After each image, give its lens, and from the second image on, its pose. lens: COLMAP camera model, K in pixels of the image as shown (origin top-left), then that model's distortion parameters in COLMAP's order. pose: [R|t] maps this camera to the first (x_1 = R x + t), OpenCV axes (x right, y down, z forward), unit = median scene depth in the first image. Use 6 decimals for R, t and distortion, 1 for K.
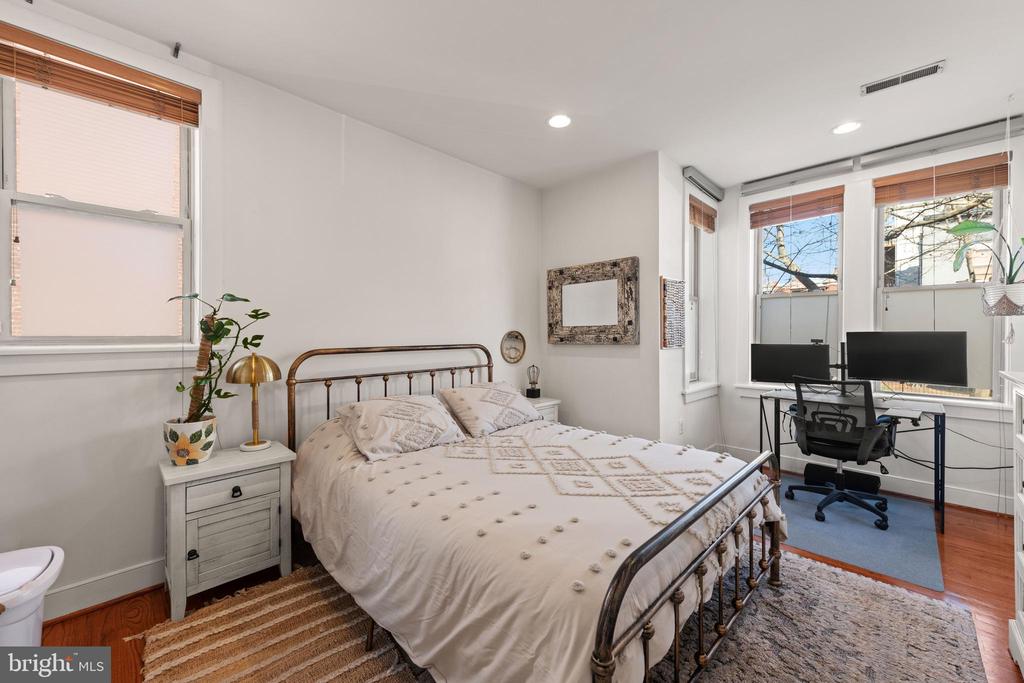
lens RADIAL K [[401.2, 0, 509.5], [0, 401.2, 336.9], [0, 0, 1]] dist [0.011735, -0.003676]
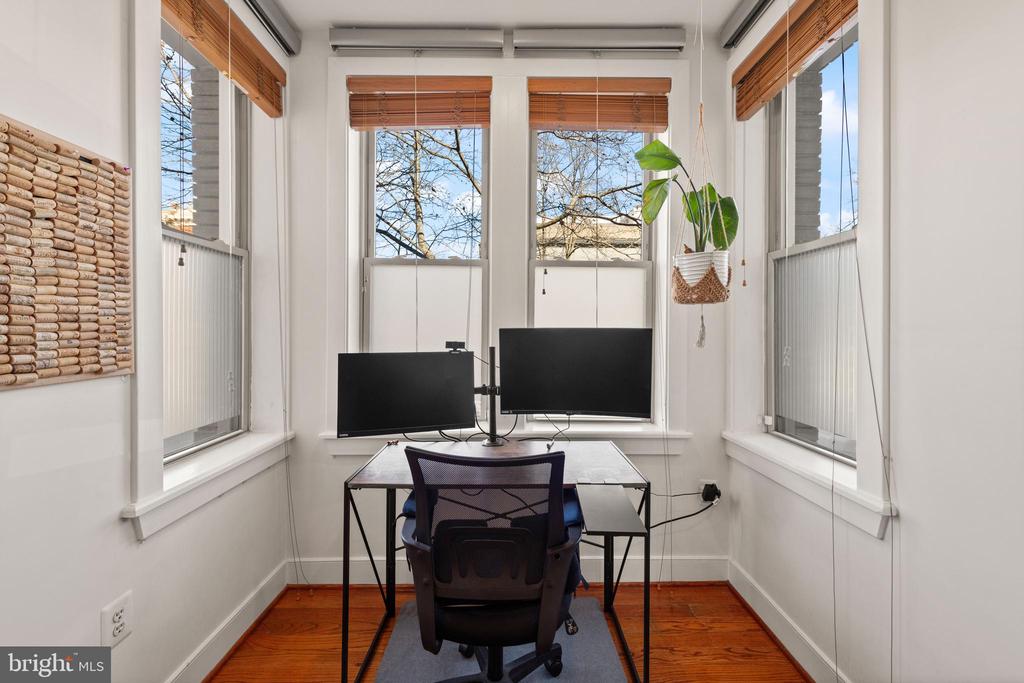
lens RADIAL K [[401.2, 0, 514.0], [0, 401.2, 334.2], [0, 0, 1]] dist [0.011735, -0.003676]
pose [[0.690941, 0.001285, 0.722910, 0.437103], [0.000631, 0.999997, -0.002380, -0.002693], [-0.722911, 0.002101, 0.690938, 0.583231]]
